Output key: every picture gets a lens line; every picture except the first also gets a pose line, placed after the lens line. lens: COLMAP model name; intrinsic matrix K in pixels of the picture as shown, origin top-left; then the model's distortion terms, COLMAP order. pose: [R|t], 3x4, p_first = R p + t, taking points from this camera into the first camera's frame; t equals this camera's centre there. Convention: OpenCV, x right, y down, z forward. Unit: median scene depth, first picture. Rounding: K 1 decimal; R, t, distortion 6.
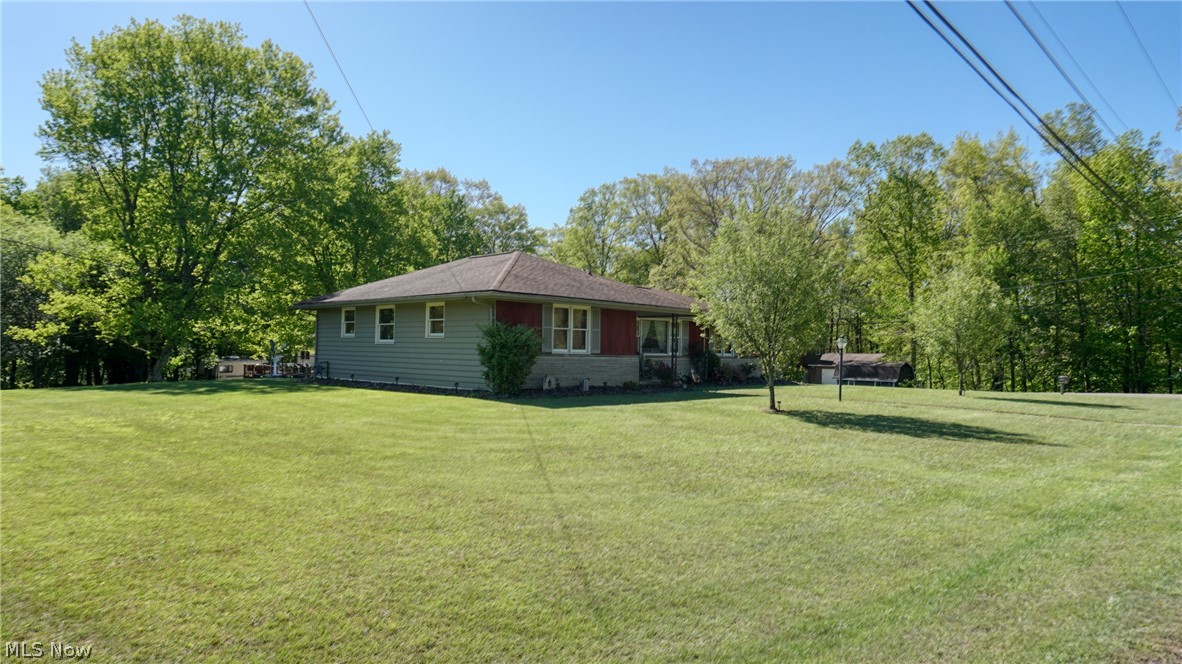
lens RADIAL K [[786.5, 0, 591.0], [0, 786.5, 332.0], [0, 0, 1]] dist [-0.042040, 0.036108]
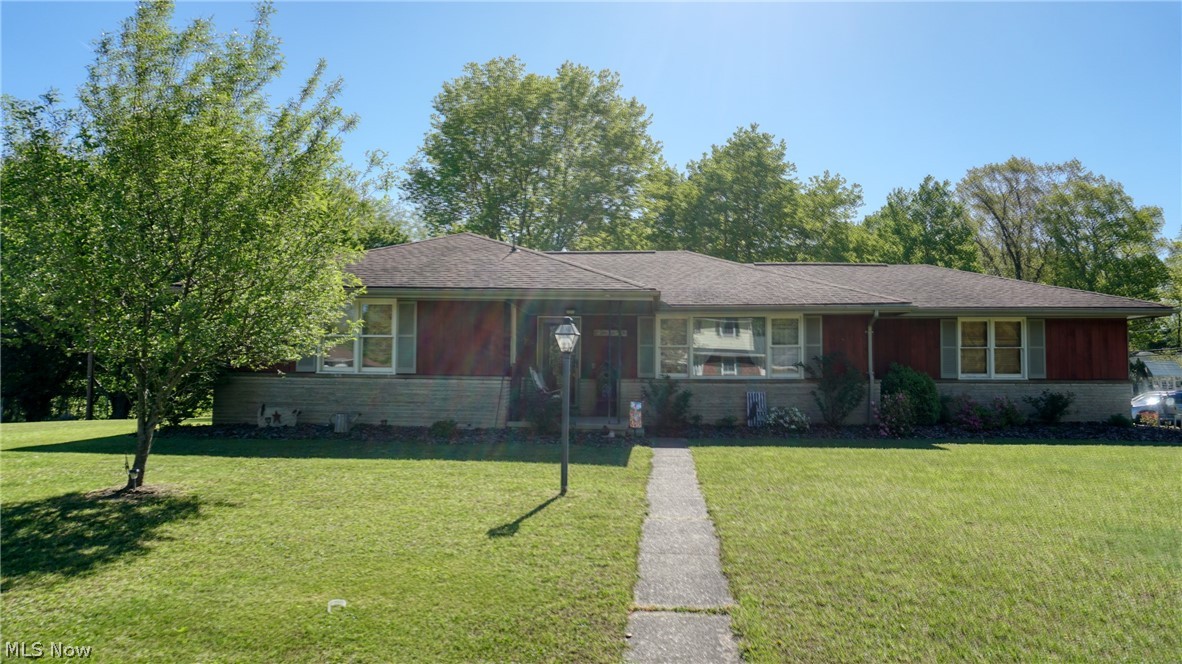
lens RADIAL K [[786.5, 0, 591.0], [0, 786.5, 332.0], [0, 0, 1]] dist [-0.042040, 0.036108]
pose [[0.651935, -0.075182, -0.754539, 0.284285], [0.036786, 0.997037, -0.067560, 0.021278], [0.757382, 0.016288, 0.652769, 0.363719]]
